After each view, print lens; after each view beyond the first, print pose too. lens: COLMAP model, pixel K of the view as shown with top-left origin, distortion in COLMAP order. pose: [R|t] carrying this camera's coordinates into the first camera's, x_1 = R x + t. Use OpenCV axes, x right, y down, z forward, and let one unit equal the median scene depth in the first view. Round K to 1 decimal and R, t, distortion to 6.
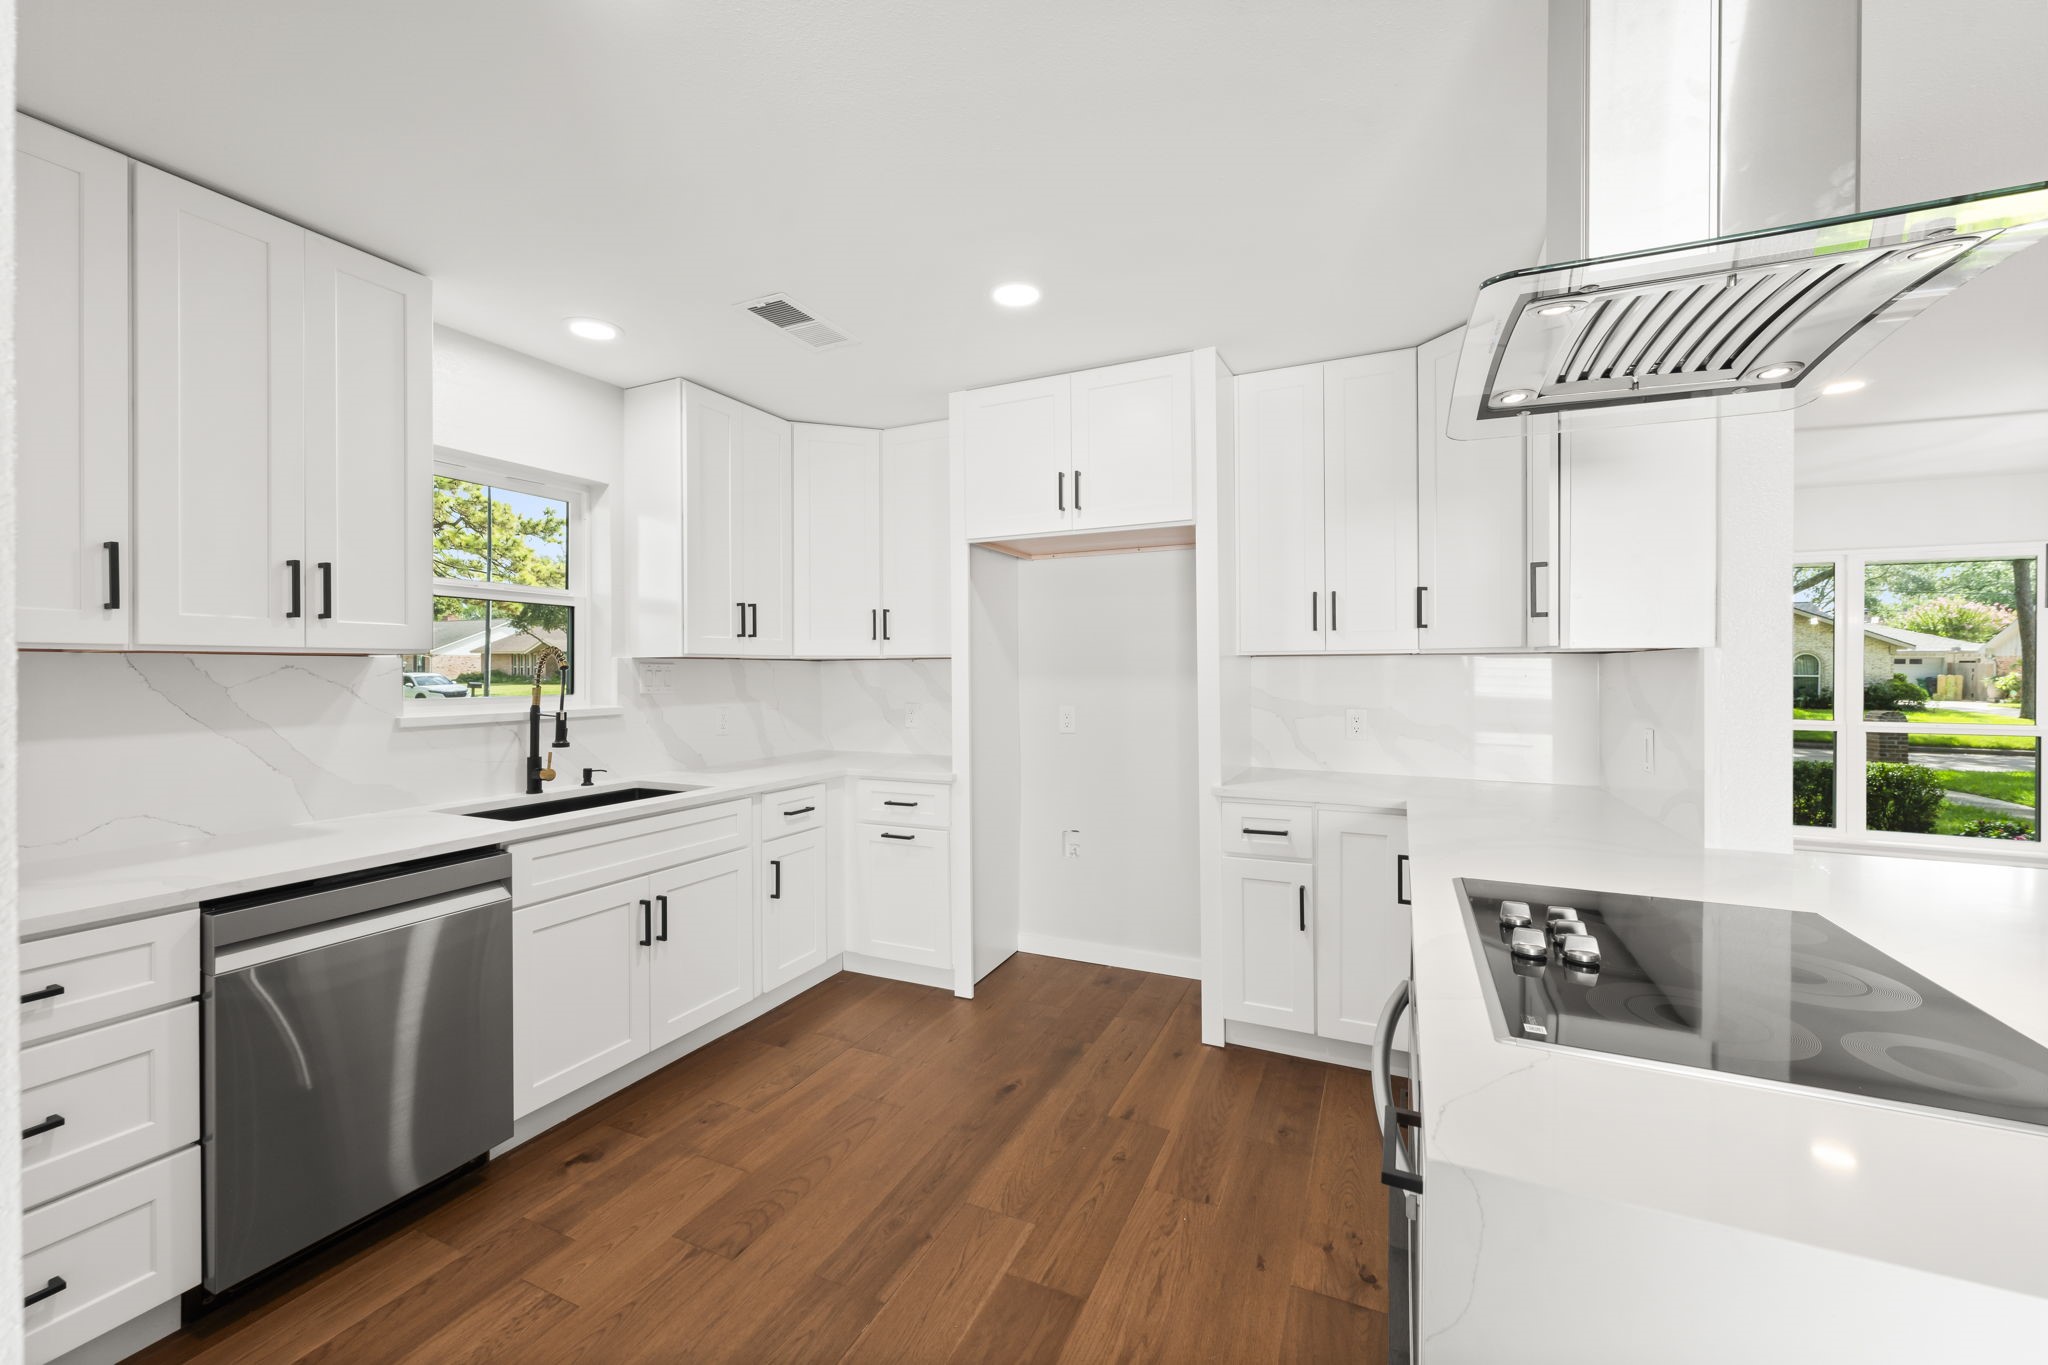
lens RADIAL K [[816.7, 0, 1007.1], [0, 816.7, 667.9], [0, 0, 1]] dist [0.001964, 0.000216]
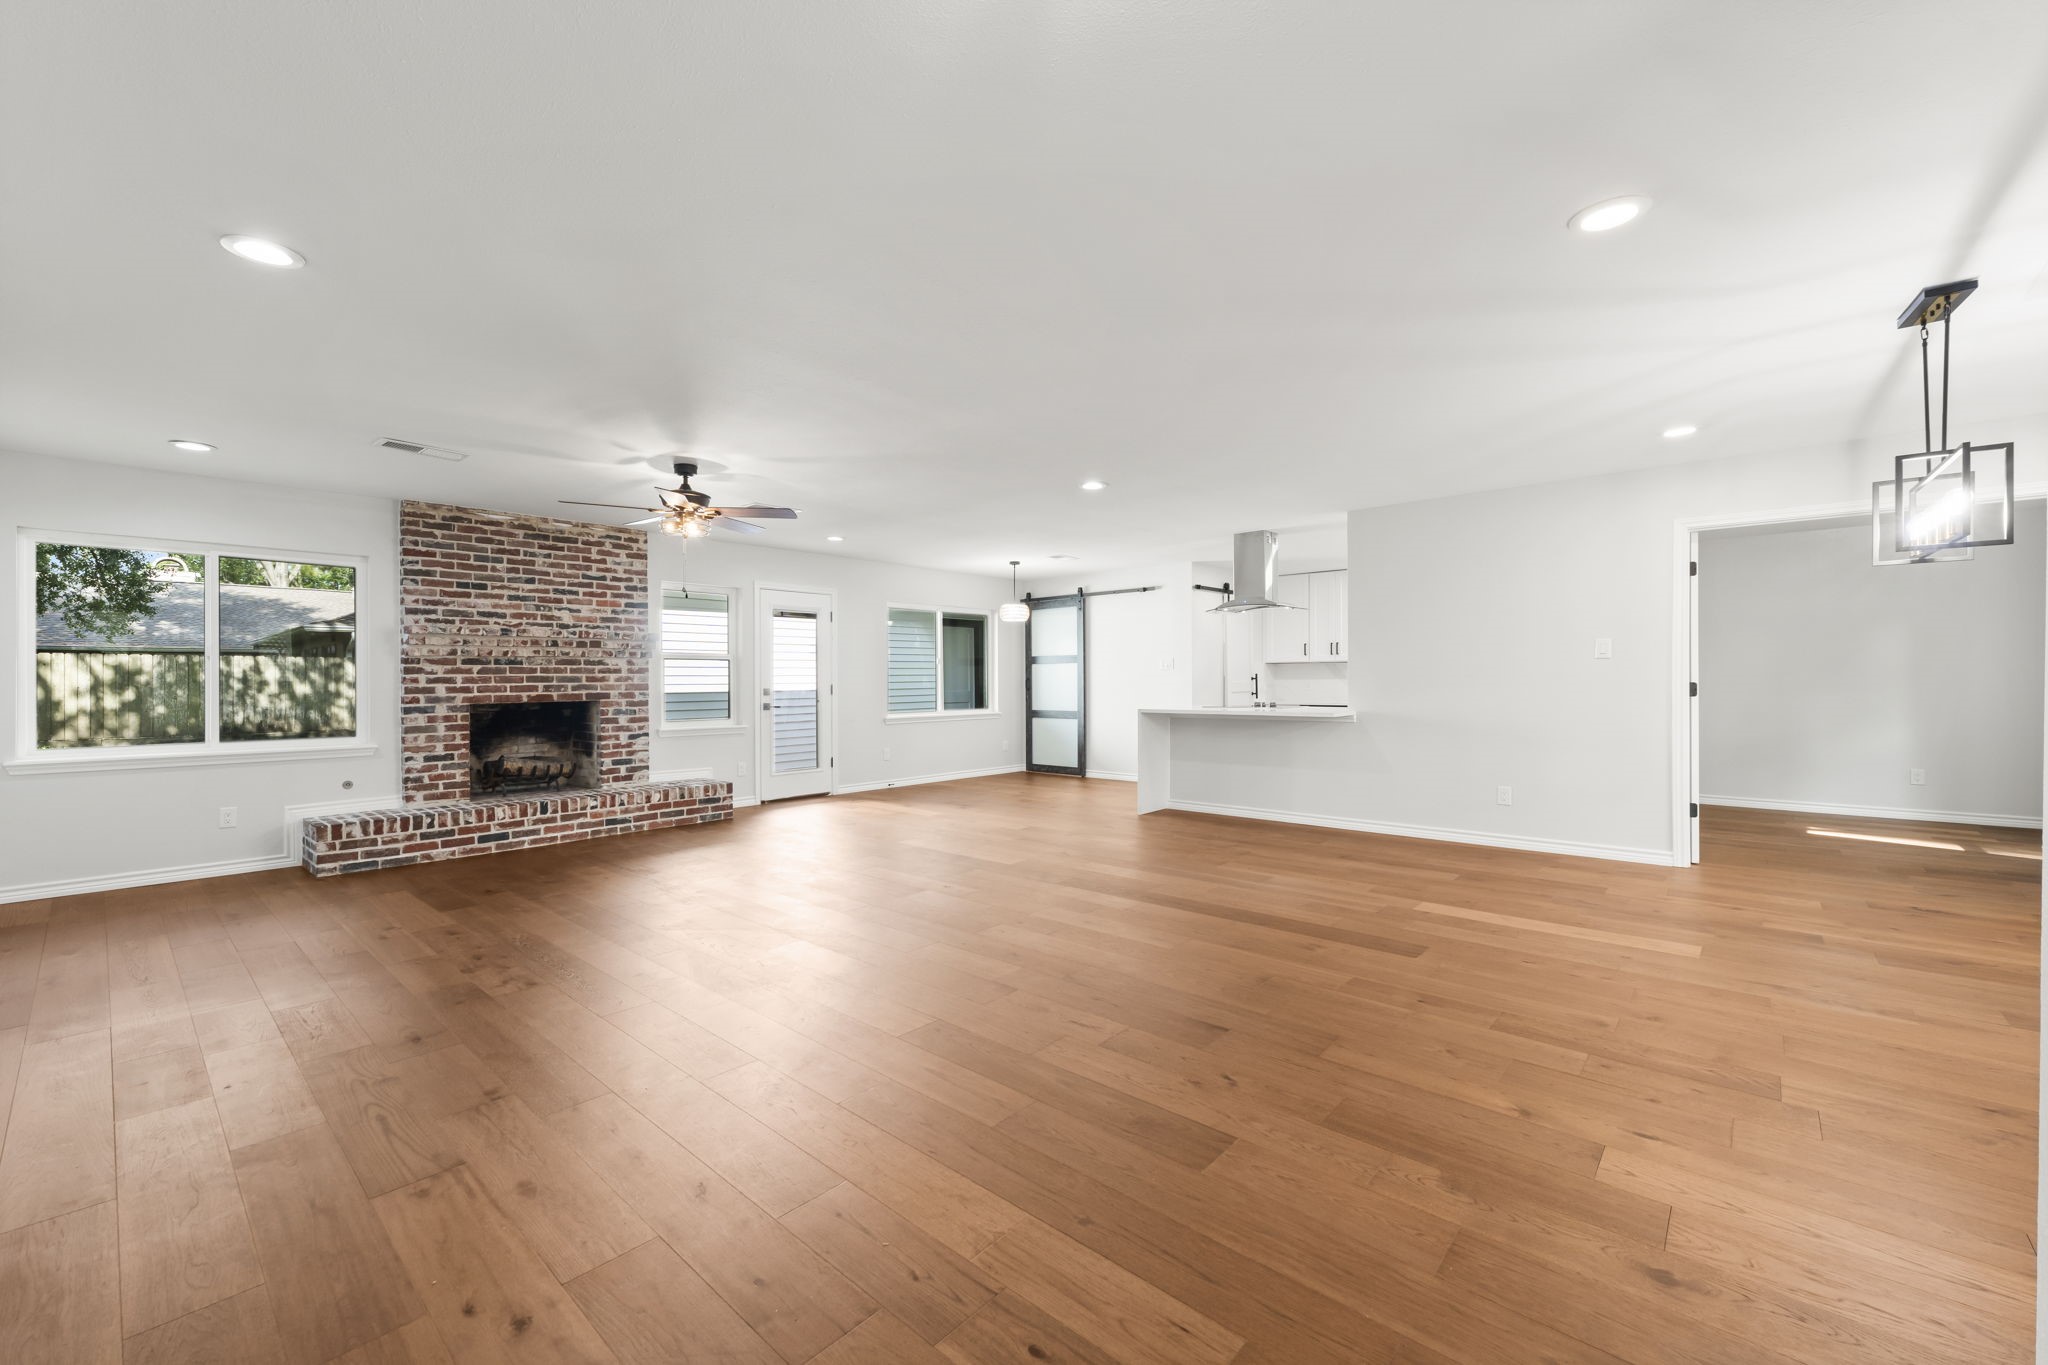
lens RADIAL K [[800.2, 0, 999.7], [0, 800.2, 682.3], [0, 0, 1]] dist [0.008462, 0.000107]
pose [[-0.269602, 0.002070, -0.962970, 2.955406], [0.004114, 0.999991, 0.000998, 0.061633], [0.962963, -0.003693, -0.269608, 0.280102]]
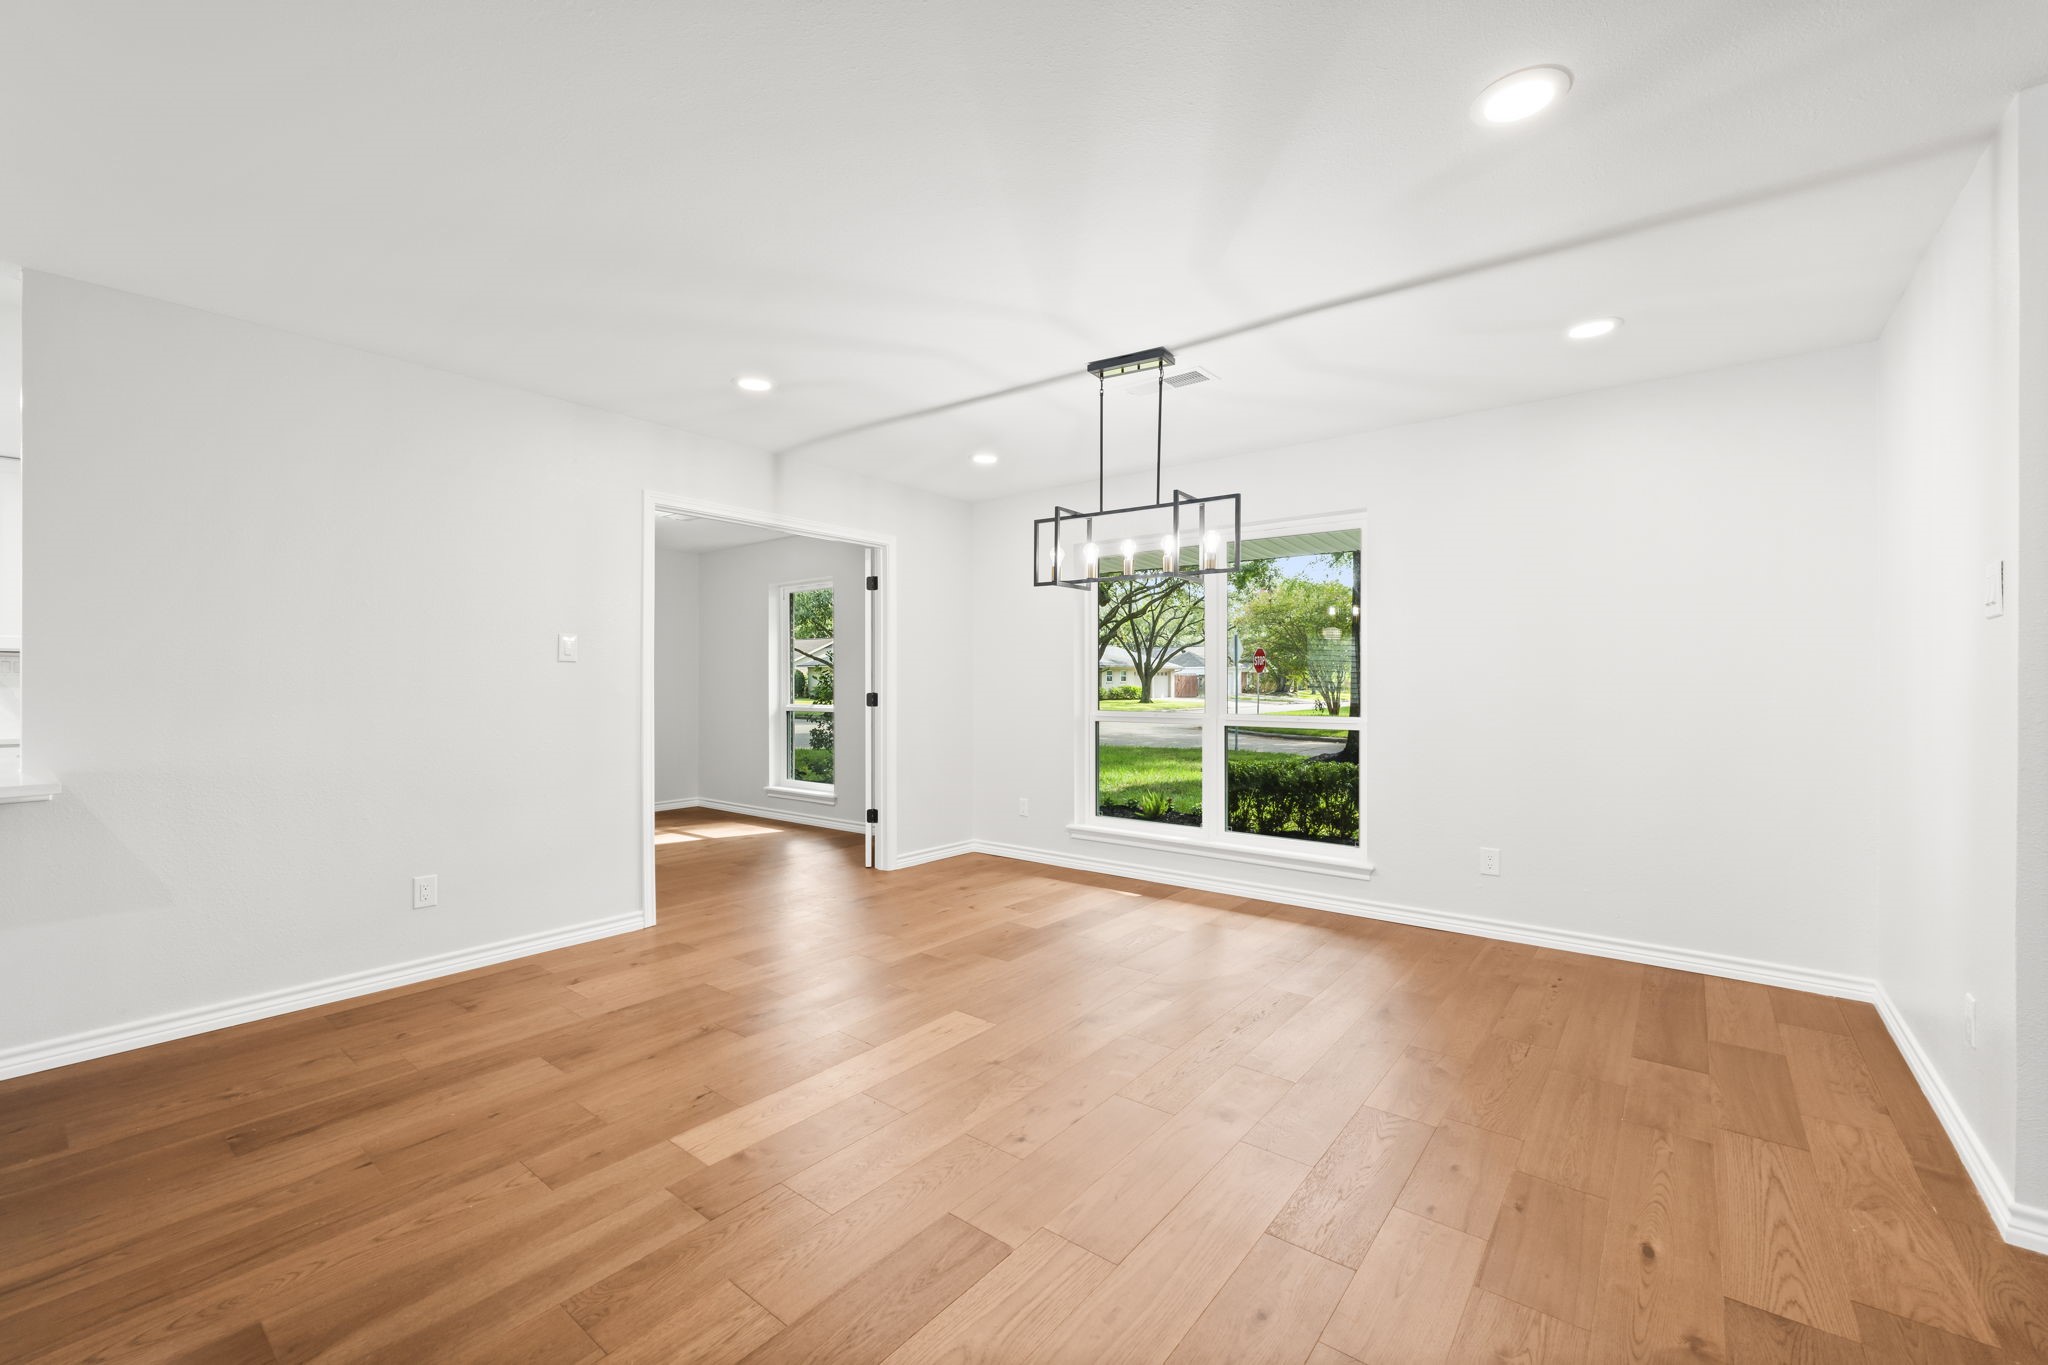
lens RADIAL K [[847.8, 0, 1024.0], [0, 847.8, 682.5], [0, 0, 1]] dist [0.000374, -0.000012]
pose [[0.979367, -0.000963, -0.202090, 1.850911], [0.000871, 0.999999, -0.000543, 0.049223], [0.202090, 0.000356, 0.979367, -0.046444]]
